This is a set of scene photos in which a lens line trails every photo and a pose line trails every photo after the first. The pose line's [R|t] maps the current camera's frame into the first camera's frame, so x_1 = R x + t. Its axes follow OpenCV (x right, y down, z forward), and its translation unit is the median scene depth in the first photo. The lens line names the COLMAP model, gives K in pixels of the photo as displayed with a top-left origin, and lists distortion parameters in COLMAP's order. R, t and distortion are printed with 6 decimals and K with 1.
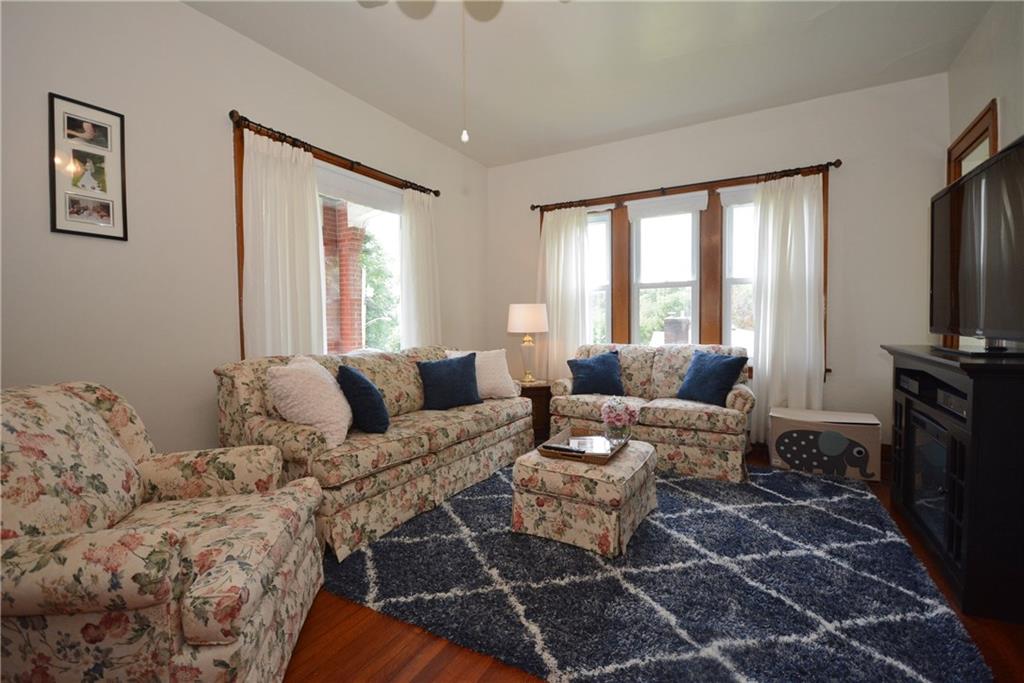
lens RADIAL K [[450.1, 0, 511.5], [0, 450.1, 340.0], [0, 0, 1]] dist [-0.001850, -0.004281]
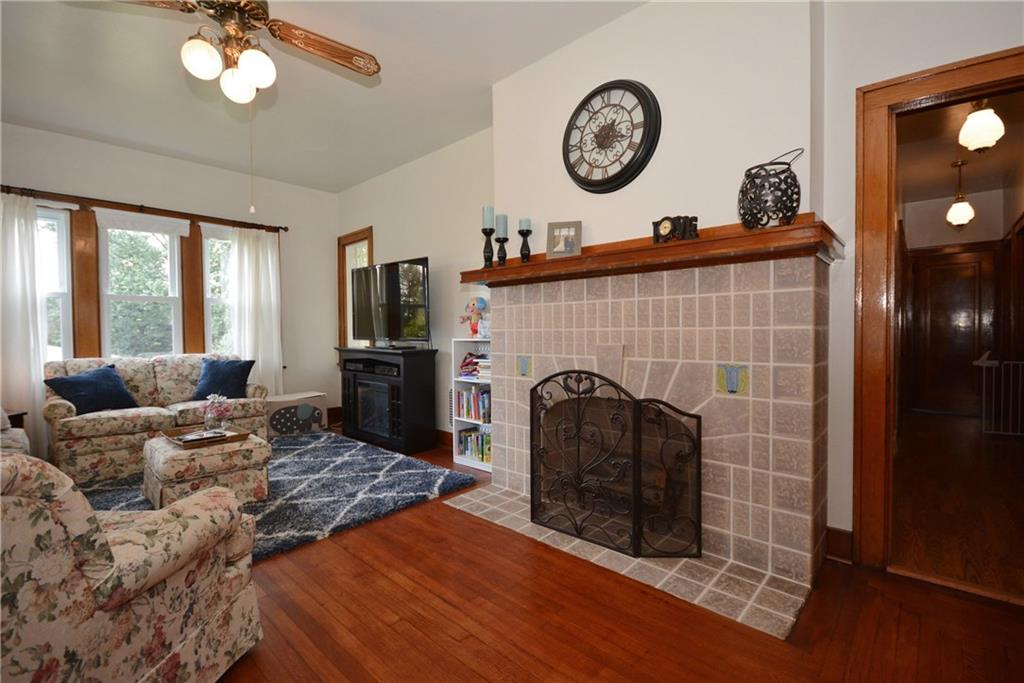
lens RADIAL K [[450.1, 0, 515.4], [0, 450.1, 344.6], [0, 0, 1]] dist [-0.001850, -0.004281]
pose [[0.217395, -0.024389, 0.975779, -0.782087], [0.039320, 0.999095, 0.016211, -0.000390], [-0.975291, 0.034843, 0.218157, -0.087003]]
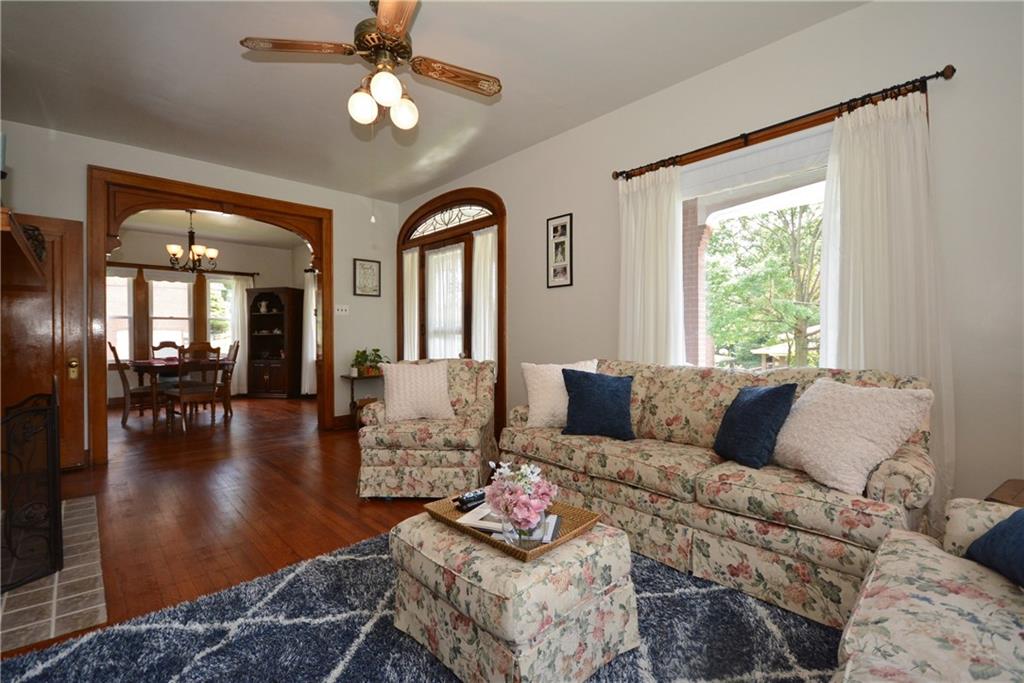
lens RADIAL K [[450.1, 0, 513.0], [0, 450.1, 345.3], [0, 0, 1]] dist [-0.001850, -0.004281]
pose [[-0.281116, 0.016802, -0.959527, 0.751175], [-0.032499, 0.999107, 0.027016, -0.029884], [0.959123, 0.038778, -0.280319, 1.128091]]
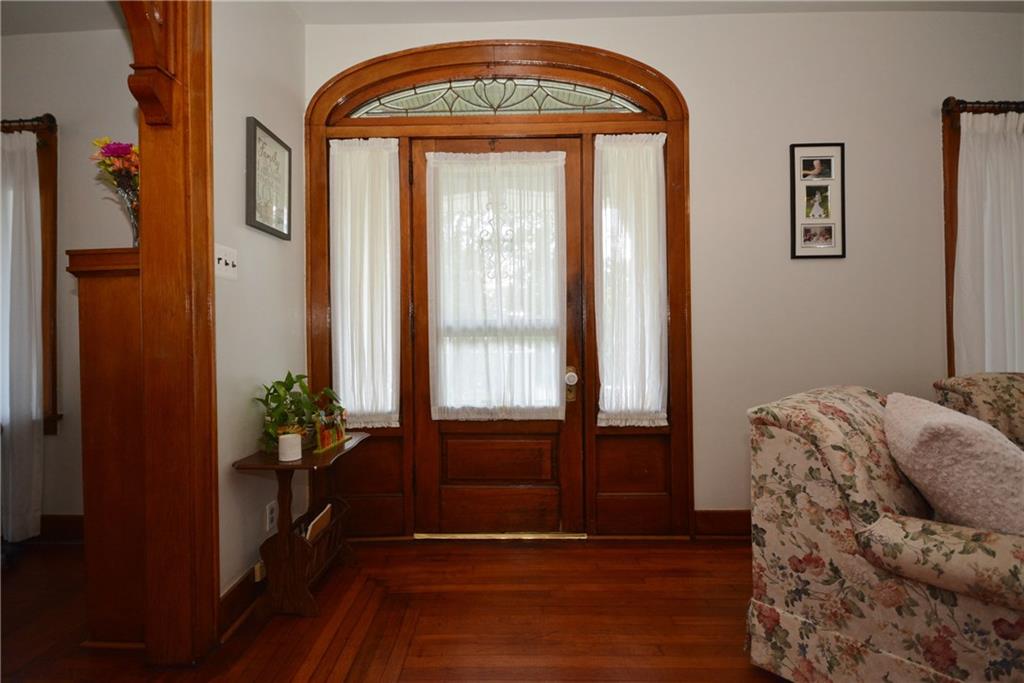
lens RADIAL K [[489.0, 0, 511.4], [0, 489.0, 335.6], [0, 0, 1]] dist [-0.000844, -0.006395]
pose [[0.489653, -0.006432, -0.871894, -0.202138], [-0.016782, 0.999718, -0.016800, -0.001111], [0.871756, 0.022858, 0.489407, -0.237924]]
